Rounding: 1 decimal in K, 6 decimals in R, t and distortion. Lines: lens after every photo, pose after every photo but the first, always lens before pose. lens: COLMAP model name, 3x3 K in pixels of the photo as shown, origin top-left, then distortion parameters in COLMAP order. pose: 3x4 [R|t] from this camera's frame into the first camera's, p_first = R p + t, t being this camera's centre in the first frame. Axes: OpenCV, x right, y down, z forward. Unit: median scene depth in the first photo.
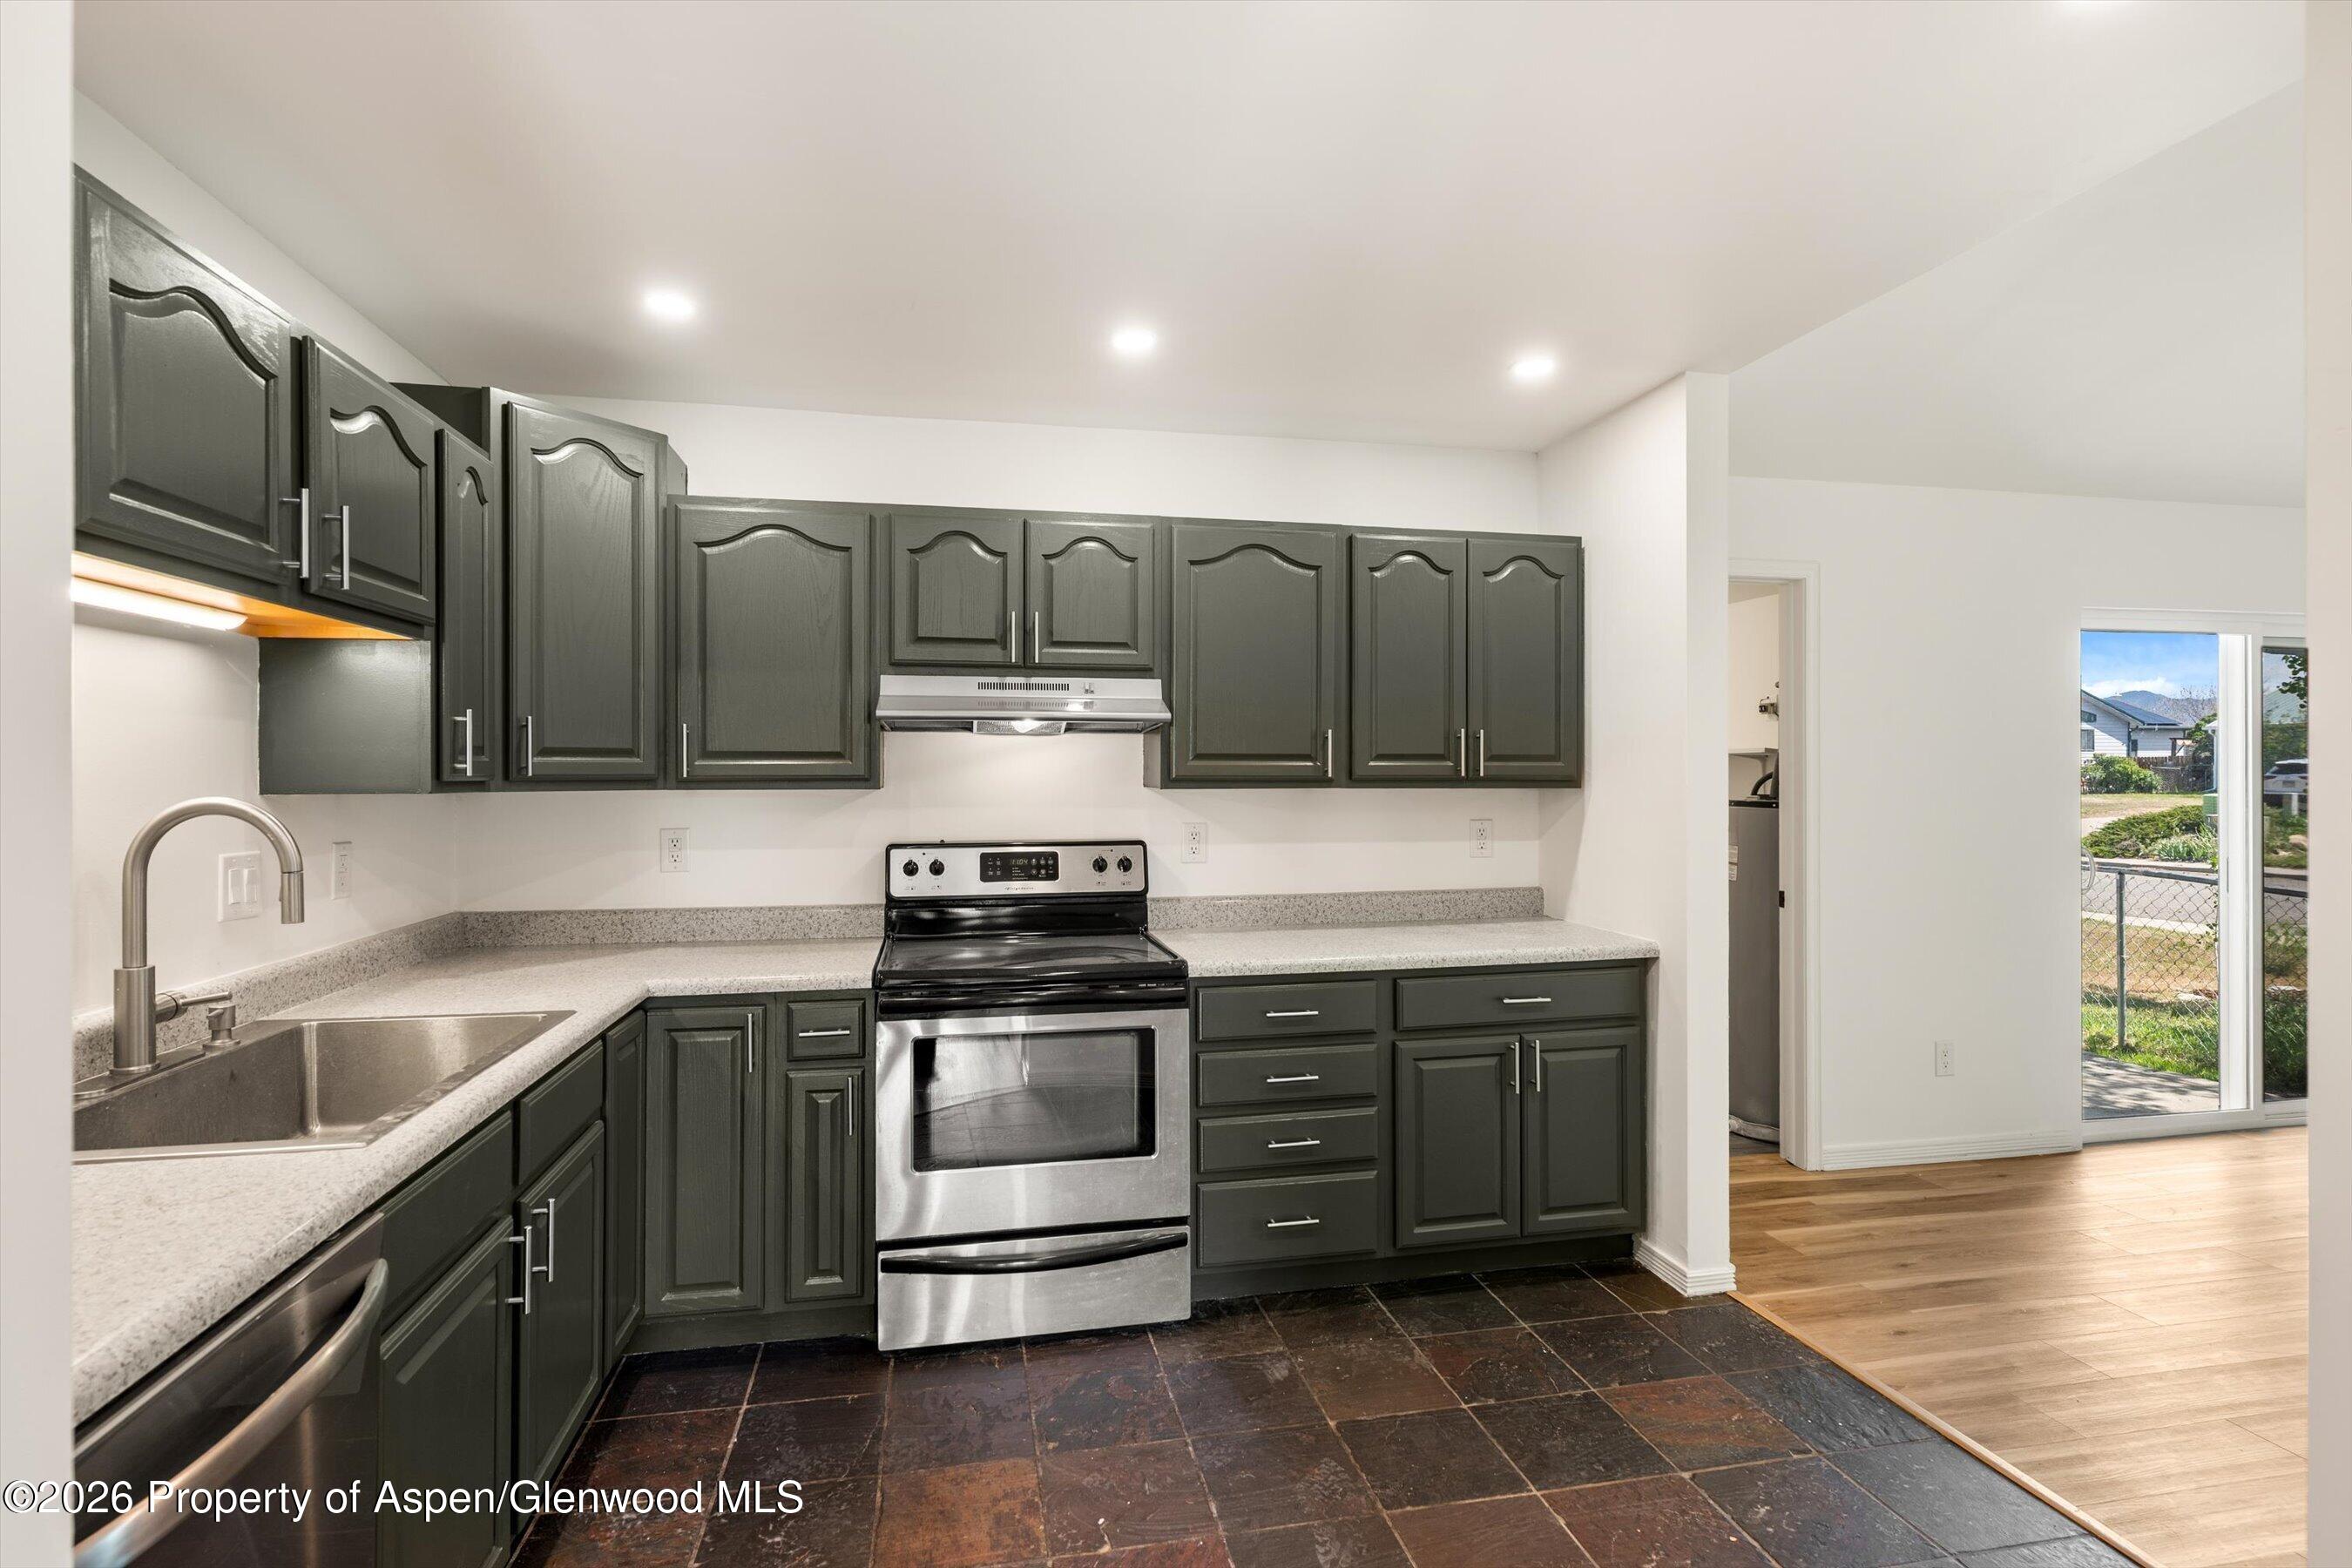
lens RADIAL K [[1128.5, 0, 1166.4], [0, 1128.5, 771.3], [0, 0, 1]] dist [-0.006768, 0.002654]
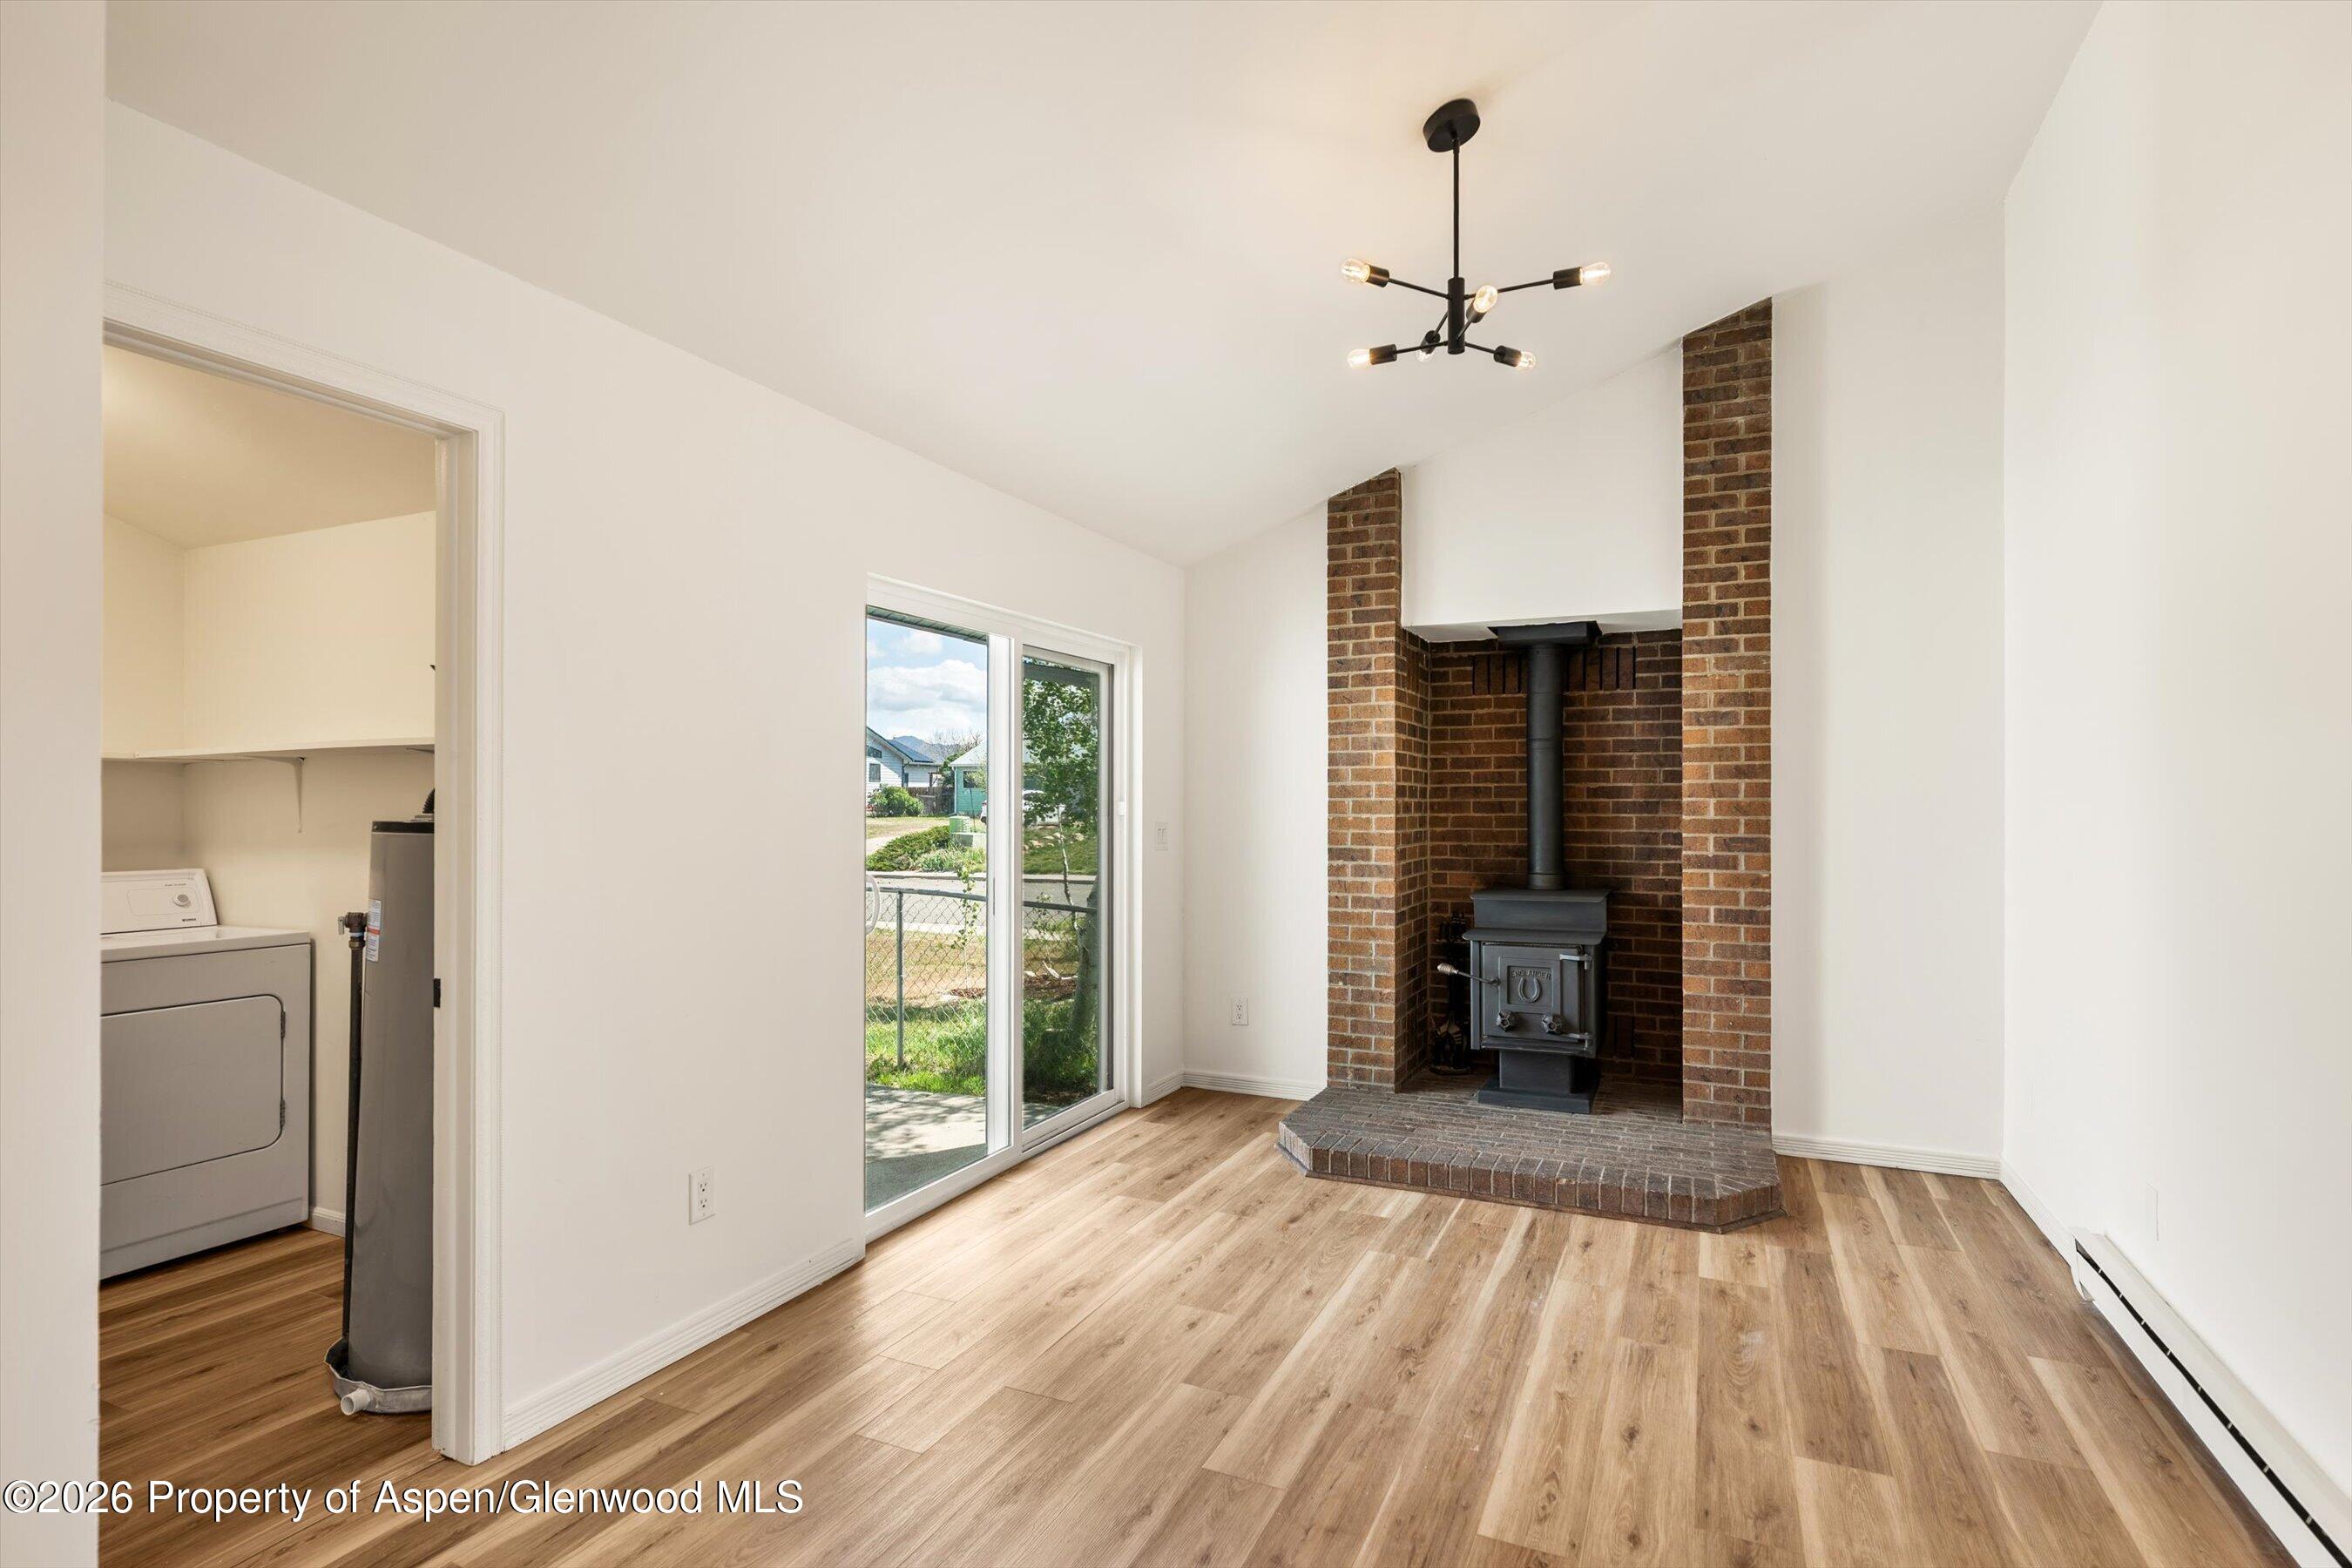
lens RADIAL K [[1128.5, 0, 1181.7], [0, 1128.5, 797.4], [0, 0, 1]] dist [-0.006768, 0.002654]
pose [[0.580757, 0.003587, 0.814069, 0.129849], [-0.001461, 0.999993, -0.003364, 0.006856], [-0.814076, 0.000764, 0.580759, 0.156316]]
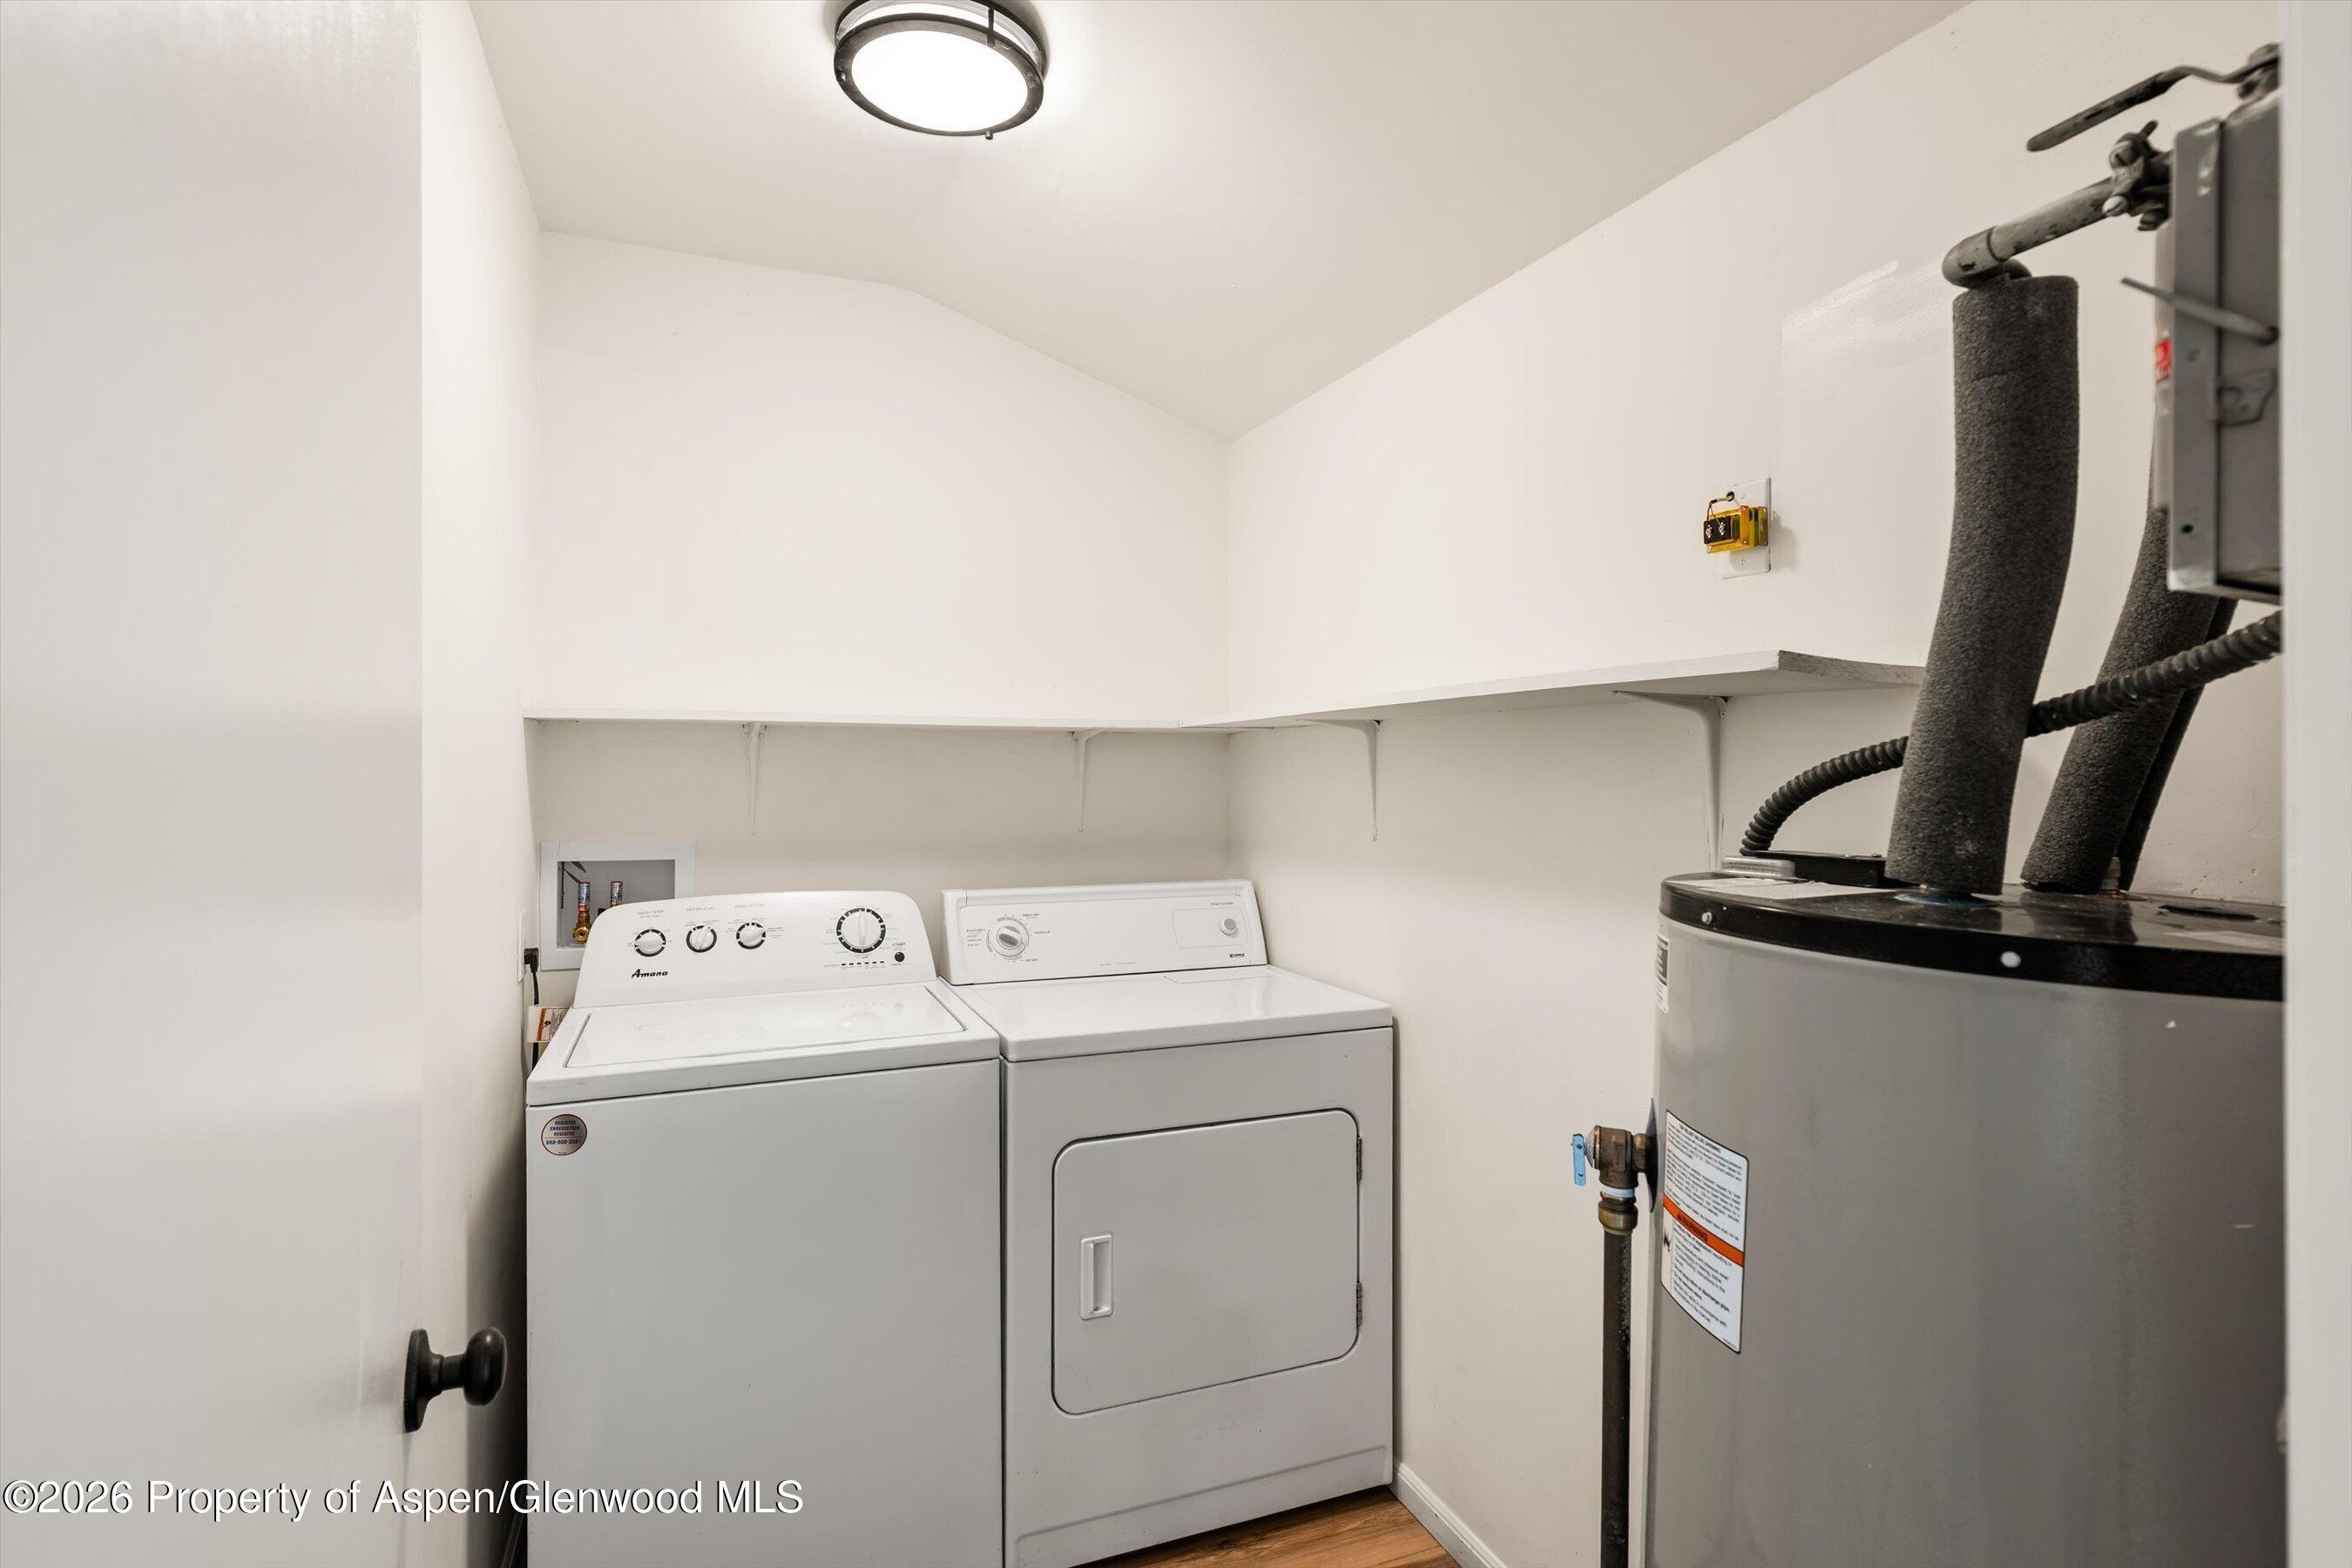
lens RADIAL K [[1128.5, 0, 1180.8], [0, 1128.5, 772.8], [0, 0, 1]] dist [-0.006768, 0.002654]
pose [[0.980439, -0.006299, 0.196720, 0.179716], [0.004118, 0.999925, 0.011492, 0.000781], [-0.196778, -0.010457, 0.980392, 0.393924]]
